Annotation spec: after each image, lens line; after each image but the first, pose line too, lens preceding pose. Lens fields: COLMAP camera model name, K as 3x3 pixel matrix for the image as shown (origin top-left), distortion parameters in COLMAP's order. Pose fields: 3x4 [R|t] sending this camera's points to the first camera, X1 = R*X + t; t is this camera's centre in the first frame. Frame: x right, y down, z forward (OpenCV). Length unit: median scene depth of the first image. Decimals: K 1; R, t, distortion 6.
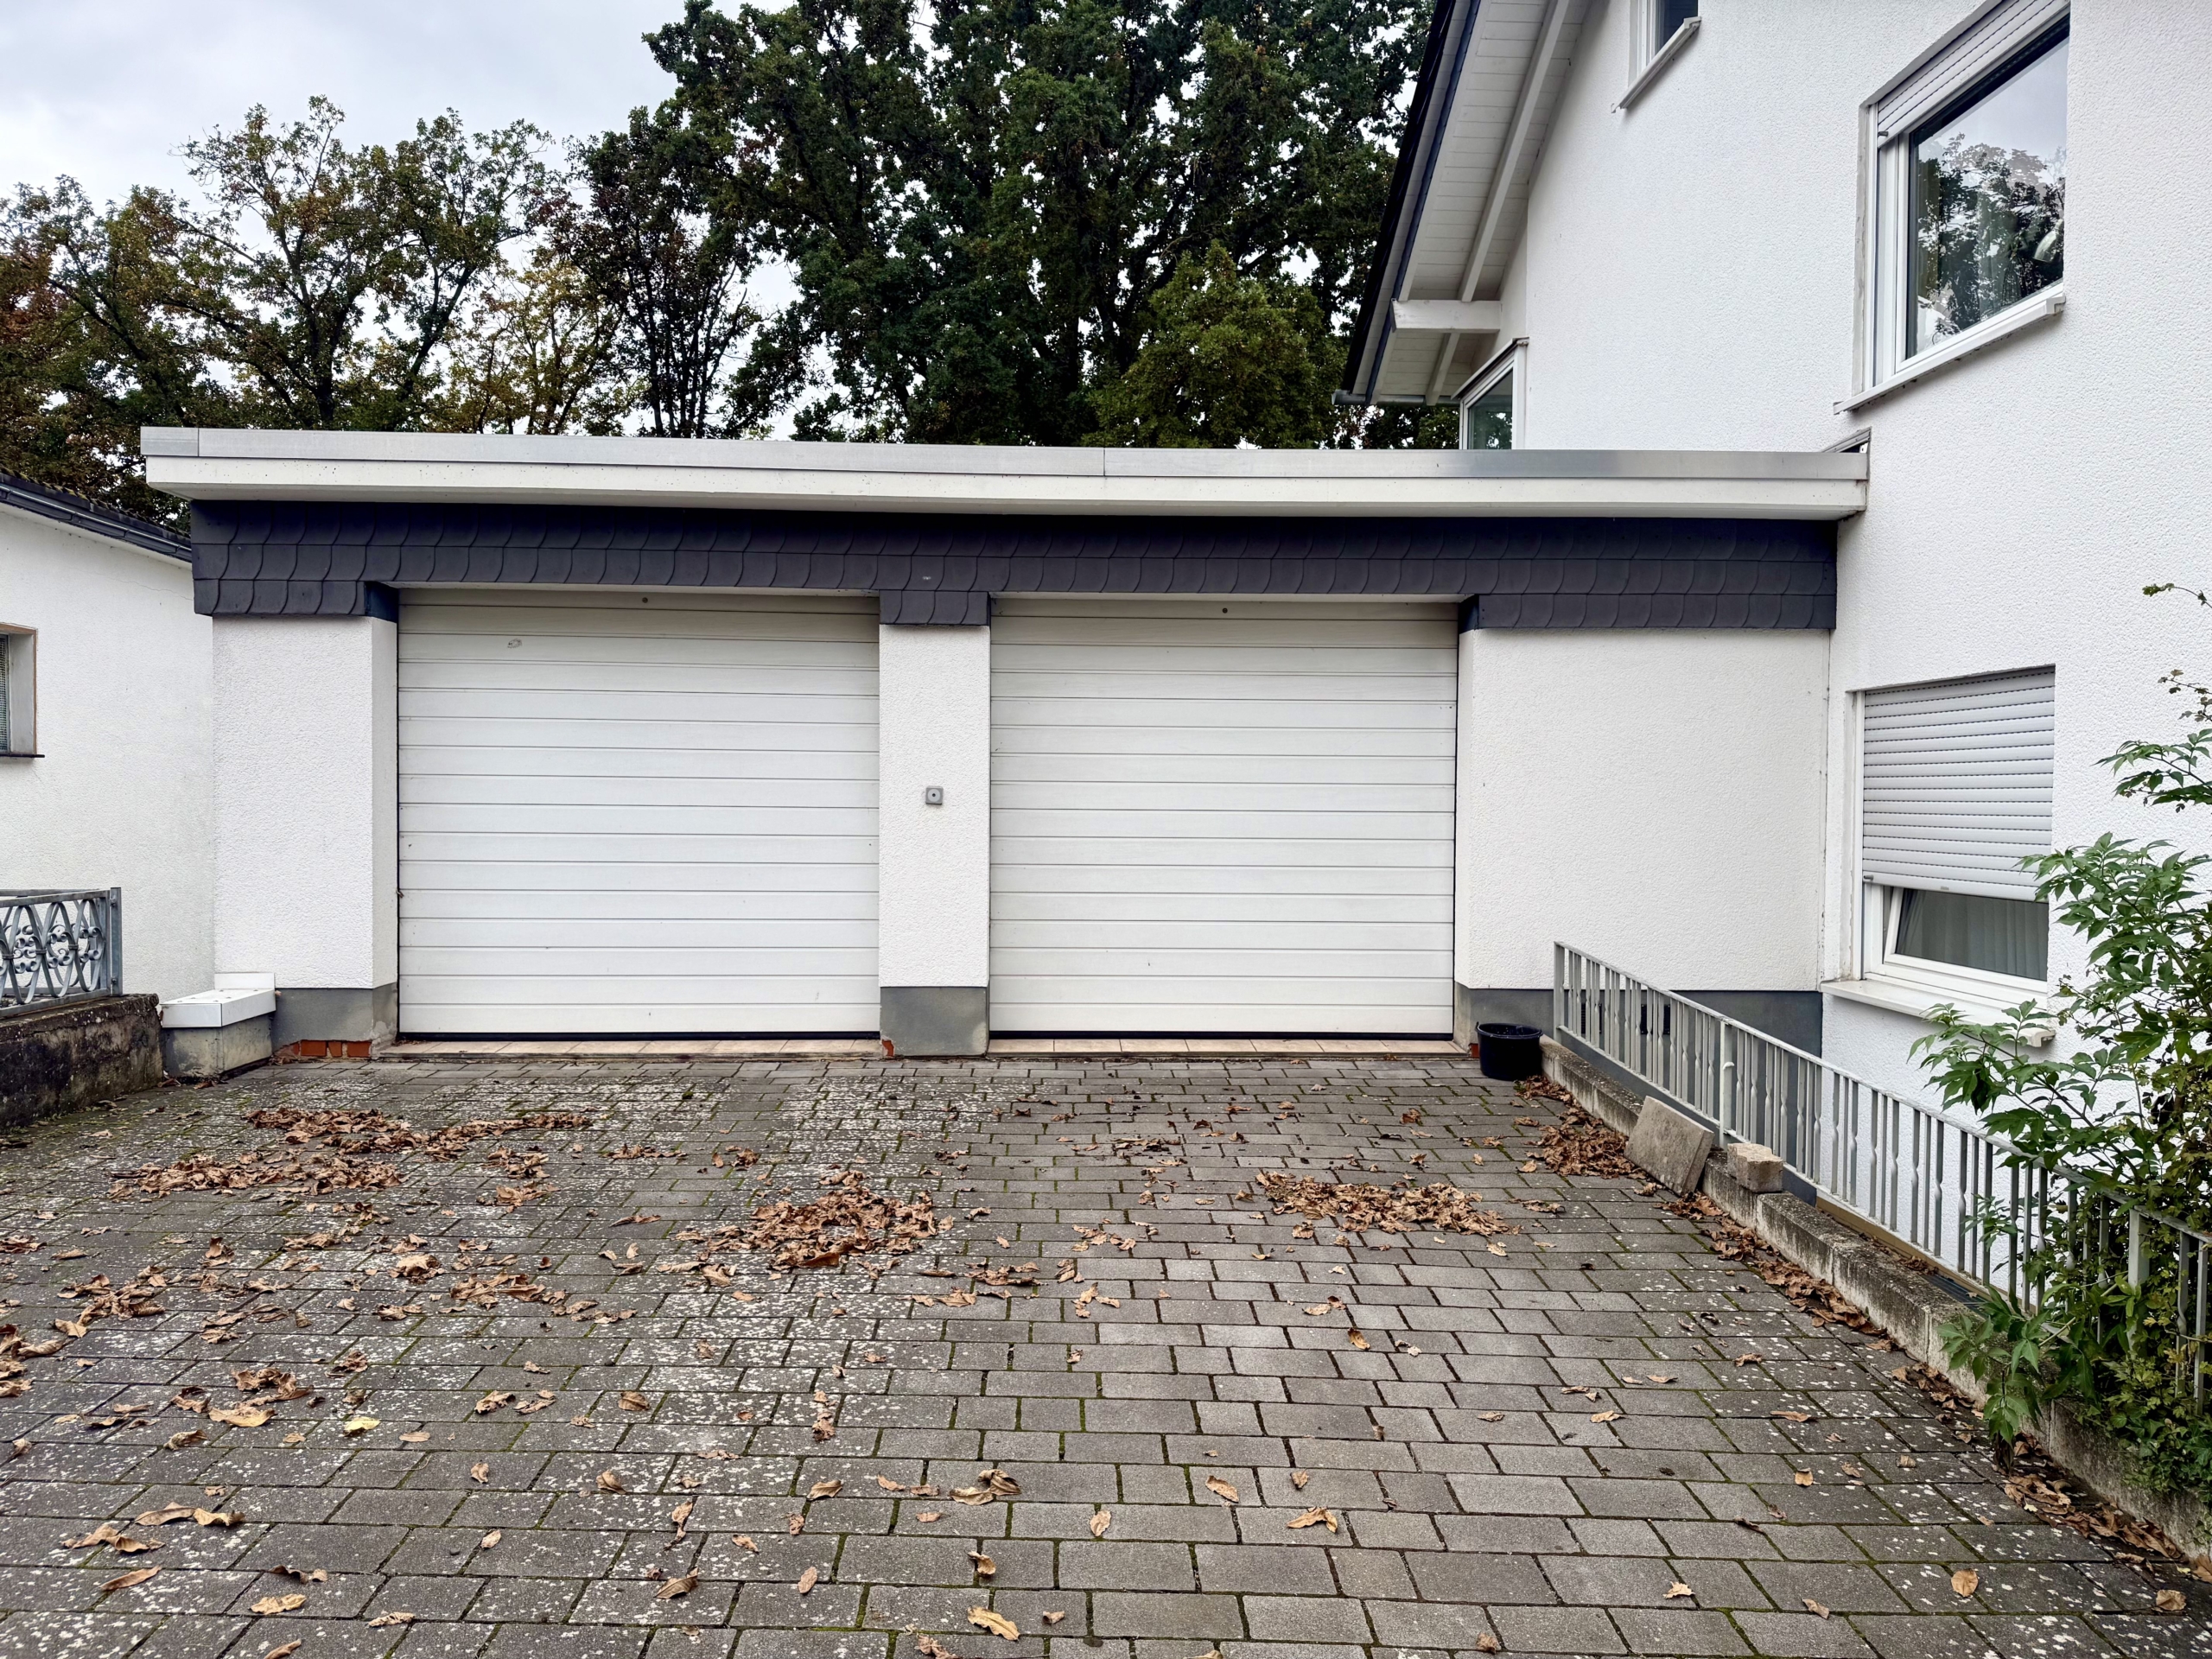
lens RADIAL K [[1530.0, 0, 1106.0], [0, 1530.0, 829.5], [0, 0, 1]] dist [0.138376, -0.218469]
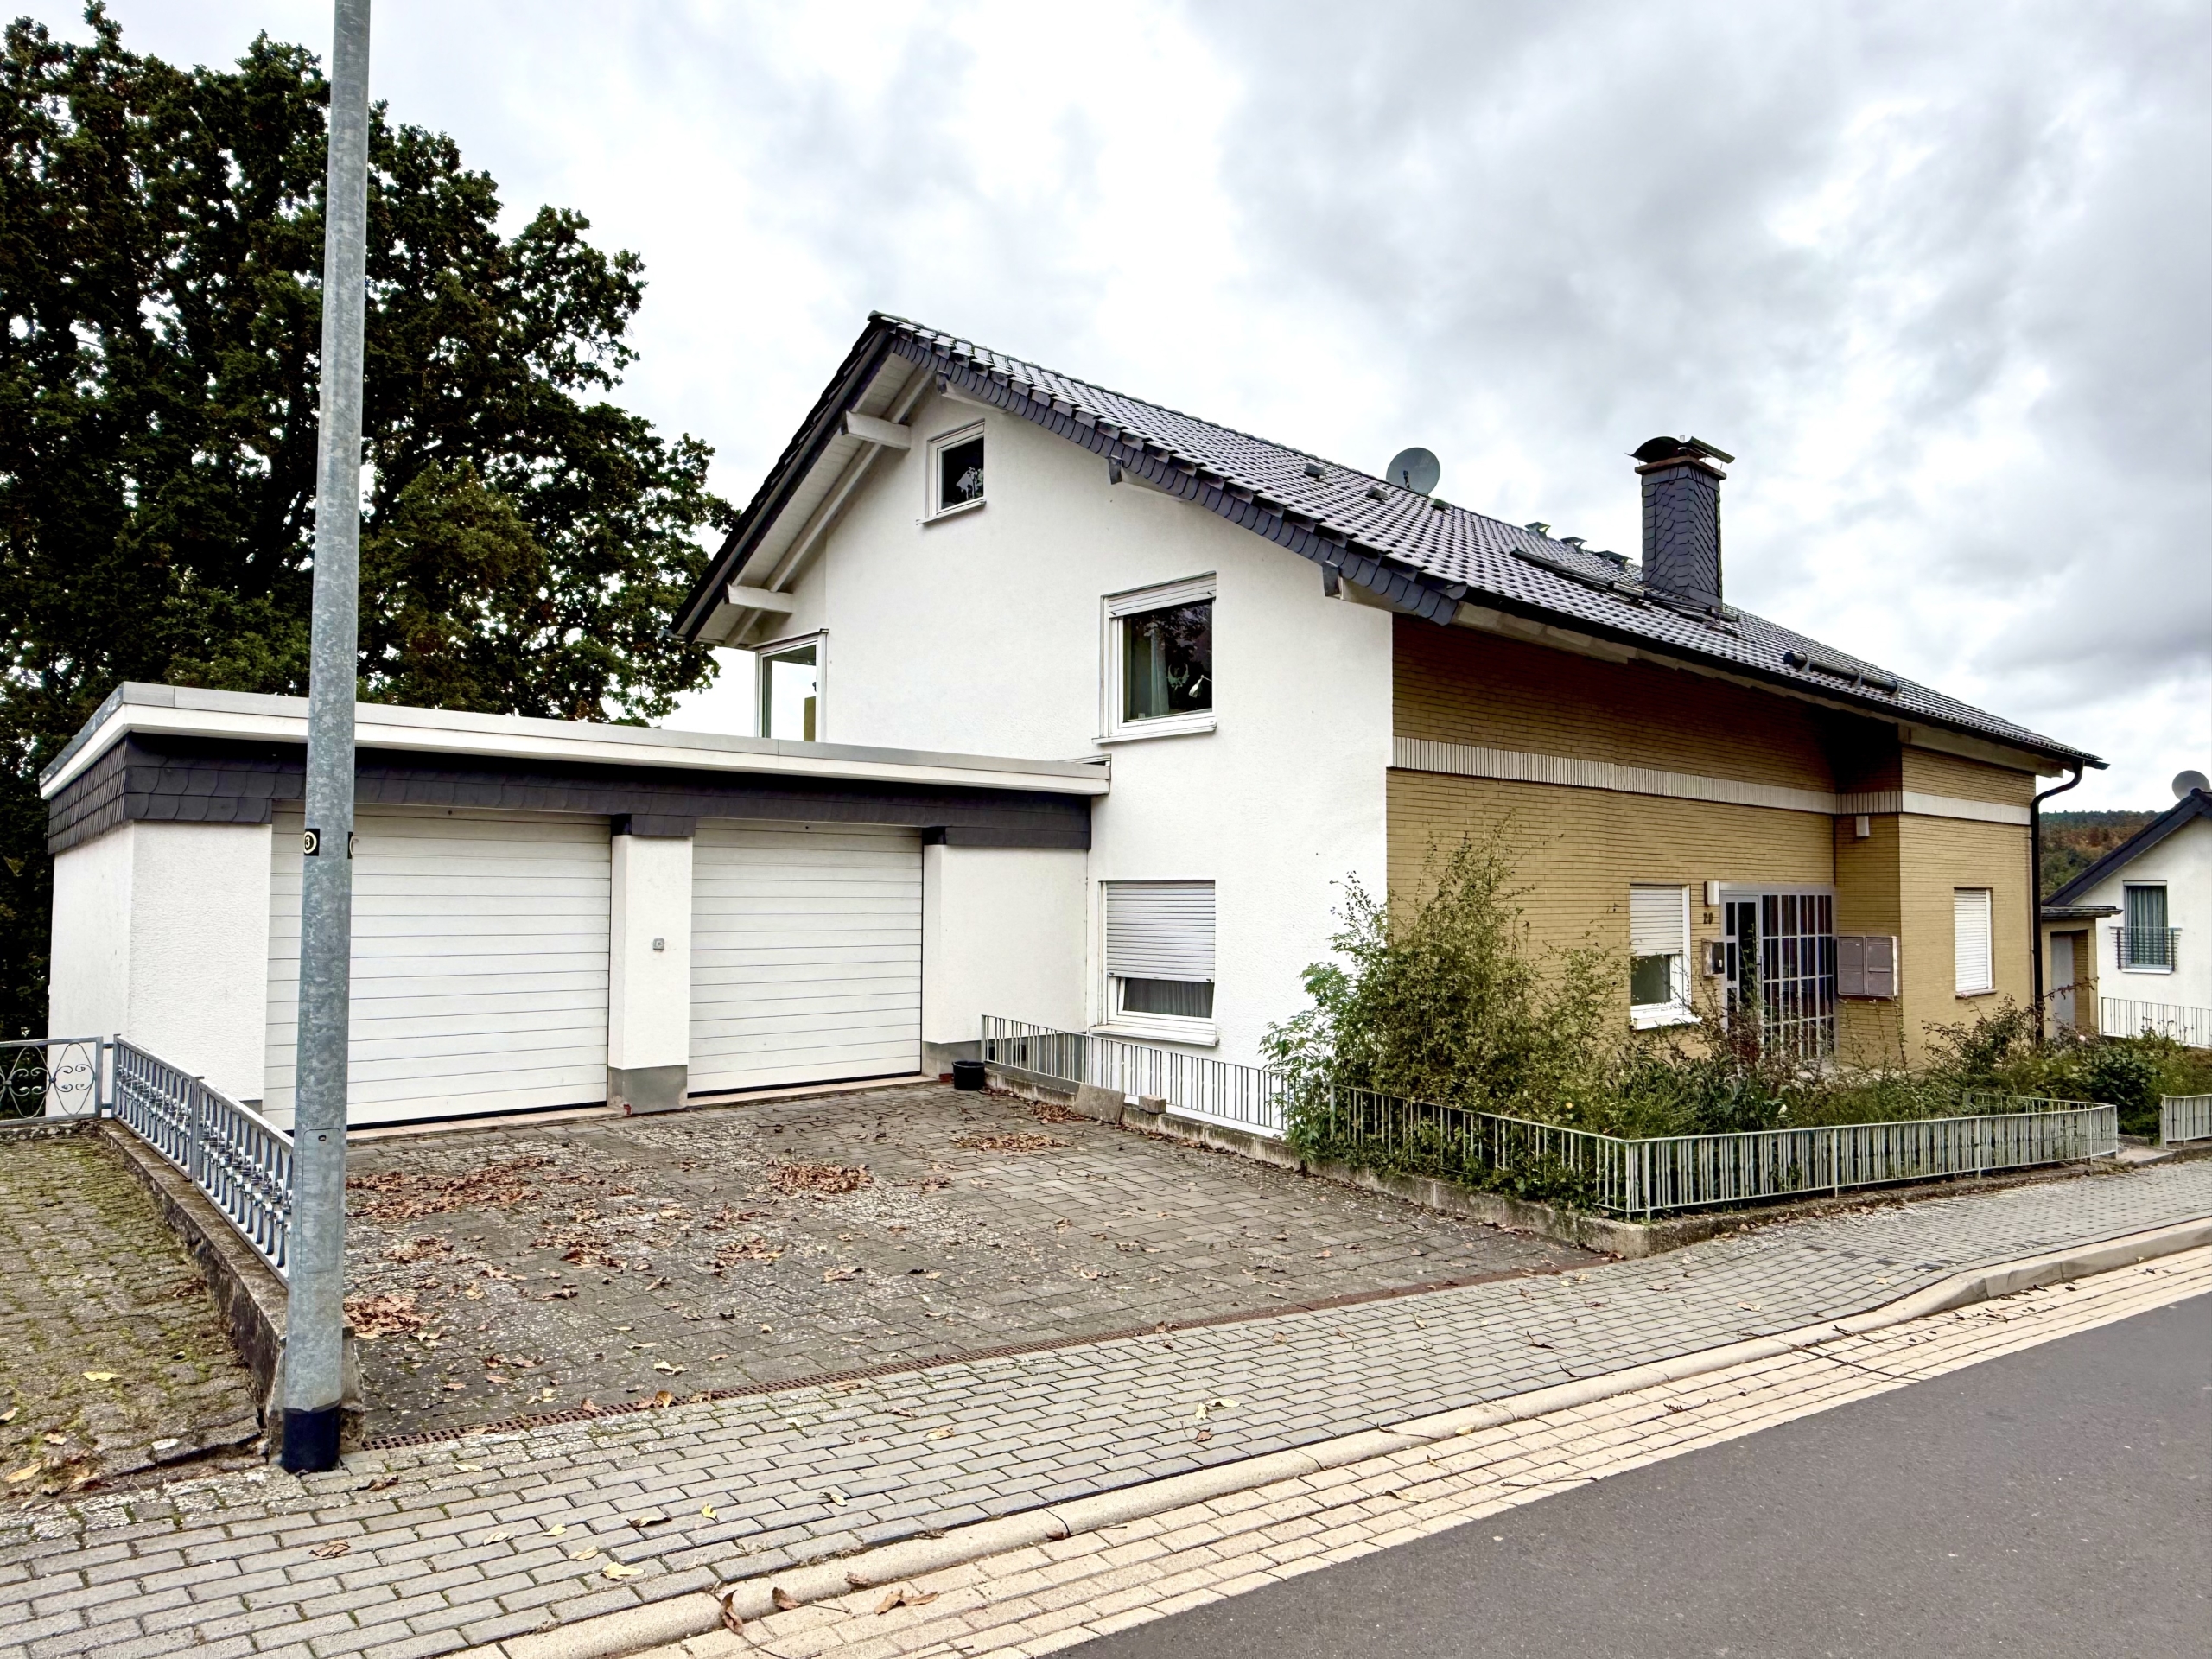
lens RADIAL K [[1423.4, 0, 1106.0], [0, 1423.4, 829.5], [0, 0, 1]] dist [-0.062015, 0.000546]
pose [[0.756404, 0.024187, 0.653657, -0.709477], [0.015433, 0.998378, -0.054801, -0.052863], [-0.653922, 0.051540, 0.754804, -0.391173]]
